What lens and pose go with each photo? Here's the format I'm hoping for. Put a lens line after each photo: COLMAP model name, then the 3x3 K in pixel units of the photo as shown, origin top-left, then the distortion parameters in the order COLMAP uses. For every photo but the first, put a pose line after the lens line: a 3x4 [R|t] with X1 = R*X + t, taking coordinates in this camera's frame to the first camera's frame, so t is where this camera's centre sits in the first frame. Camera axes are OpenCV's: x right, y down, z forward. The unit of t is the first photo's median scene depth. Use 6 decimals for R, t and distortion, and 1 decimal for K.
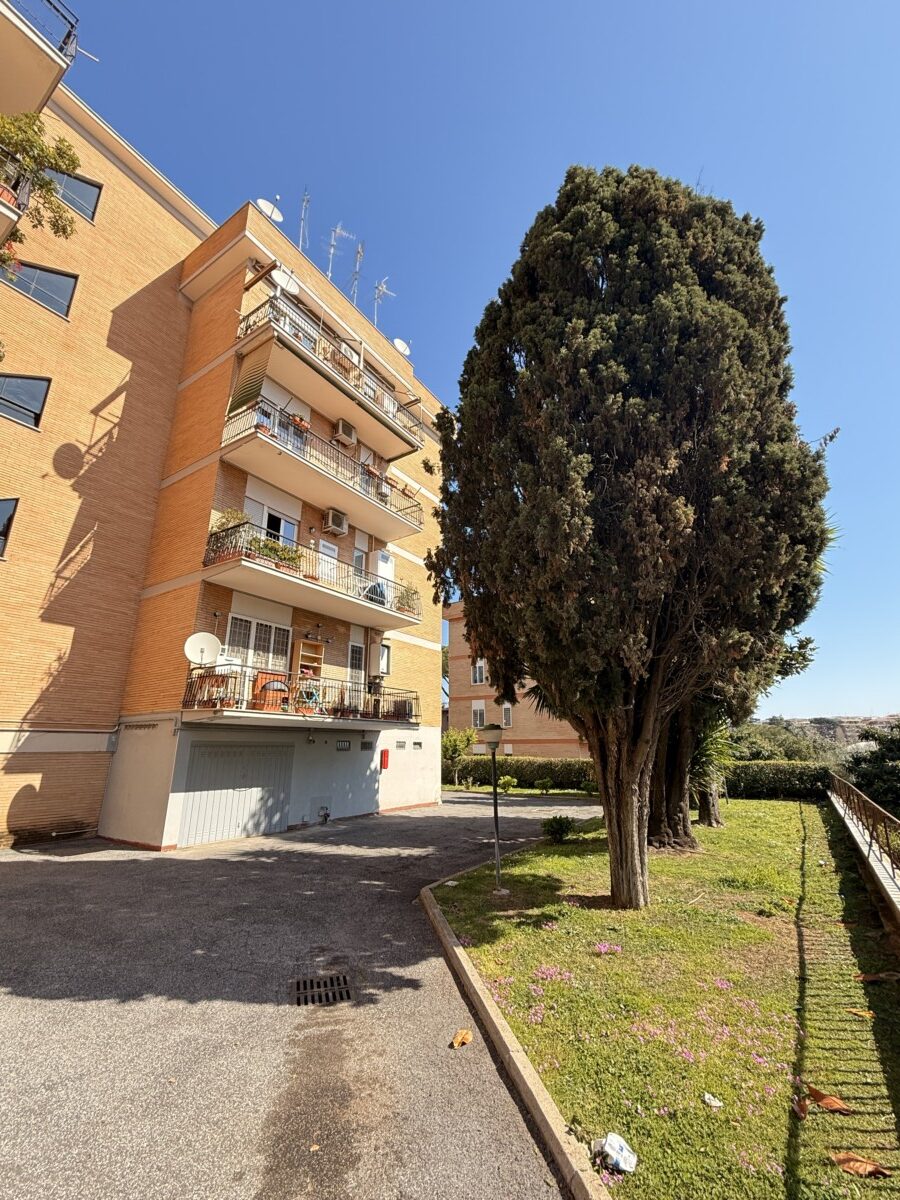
lens RADIAL K [[482.1, 0, 450.0], [0, 482.1, 600.0], [0, 0, 1]] dist [0.000239, 0.000215]
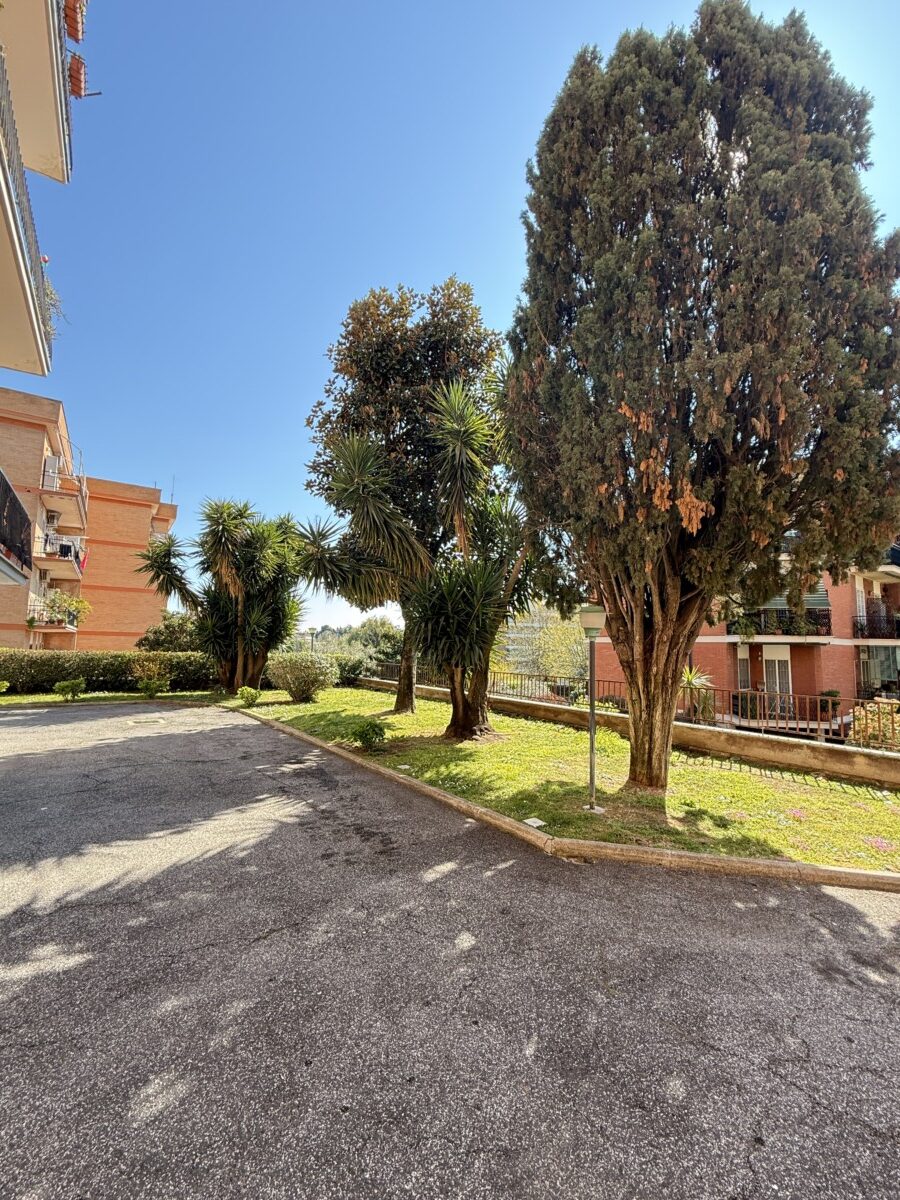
lens RADIAL K [[482.1, 0, 450.0], [0, 482.1, 600.0], [0, 0, 1]] dist [0.000239, 0.000215]
pose [[0.403389, 0.106693, 0.908787, -0.779312], [-0.293558, 0.955770, 0.018095, 0.322538], [-0.866661, -0.274081, 0.416867, 0.971621]]
